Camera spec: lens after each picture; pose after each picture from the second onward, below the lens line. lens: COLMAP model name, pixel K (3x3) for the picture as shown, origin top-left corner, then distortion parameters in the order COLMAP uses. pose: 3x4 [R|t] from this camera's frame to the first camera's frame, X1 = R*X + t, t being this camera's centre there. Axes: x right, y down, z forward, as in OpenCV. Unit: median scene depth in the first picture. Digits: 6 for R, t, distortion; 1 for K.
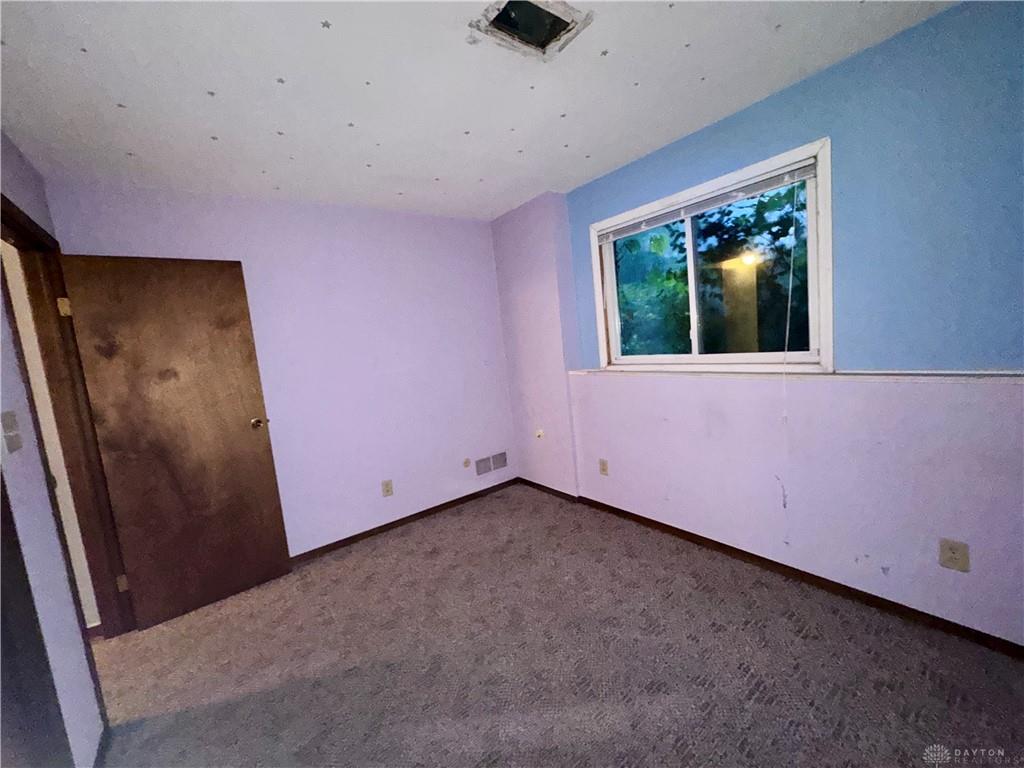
lens RADIAL K [[407.1, 0, 511.4], [0, 407.1, 381.8], [0, 0, 1]] dist [-0.003923, 0.000482]
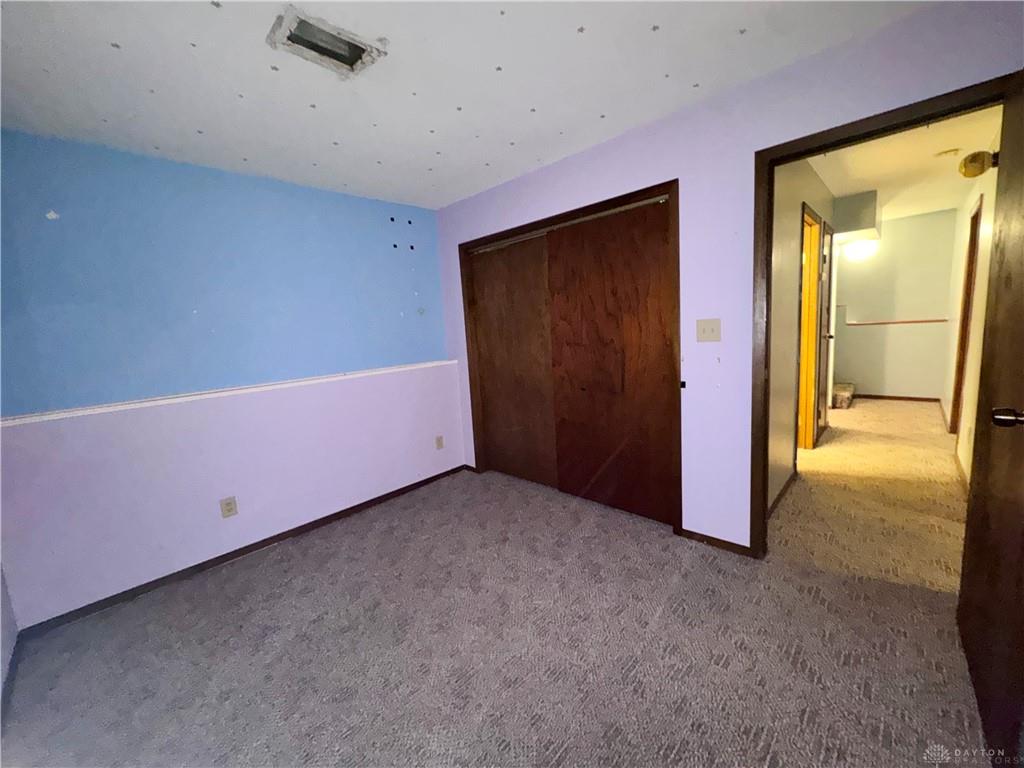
lens RADIAL K [[407.1, 0, 511.4], [0, 407.1, 381.8], [0, 0, 1]] dist [-0.003923, 0.000482]
pose [[-0.973815, 0.184758, -0.132470, -0.079877], [0.146659, 0.955776, 0.254917, -0.141041], [0.173710, 0.228814, -0.957846, 1.552596]]
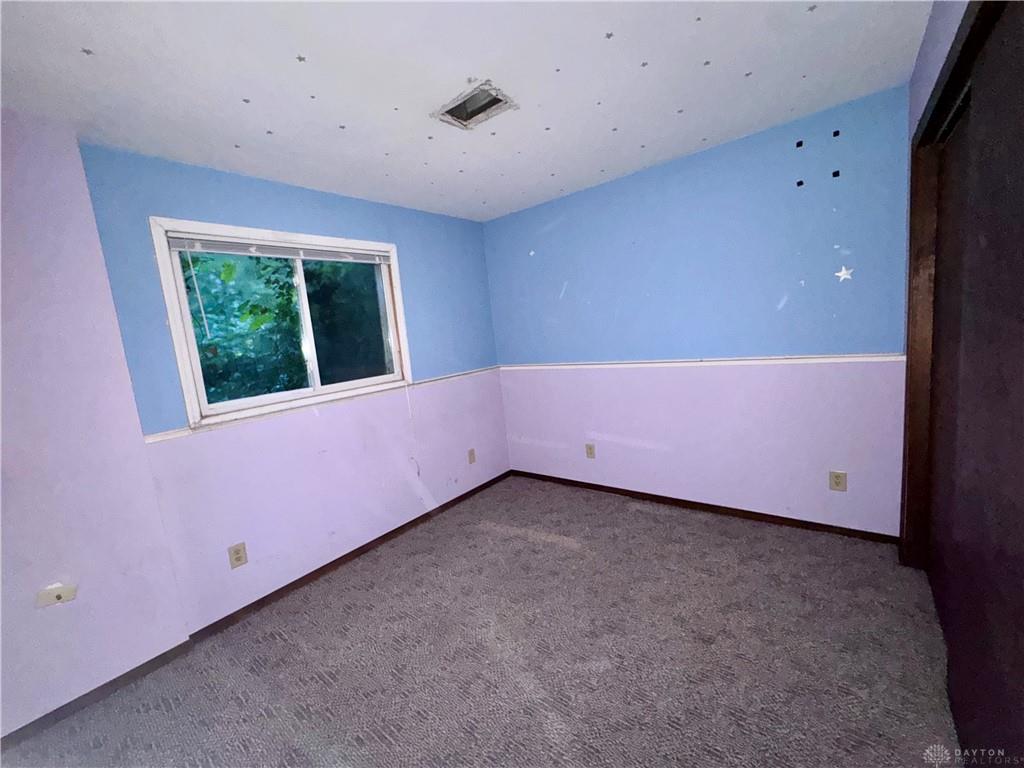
lens RADIAL K [[407.1, 0, 511.4], [0, 407.1, 381.8], [0, 0, 1]] dist [-0.003923, 0.000482]
pose [[-0.227253, 0.001464, 0.973835, -0.853665], [0.229730, 0.971856, 0.052149, -0.022035], [-0.946351, 0.235570, -0.221193, 0.920014]]
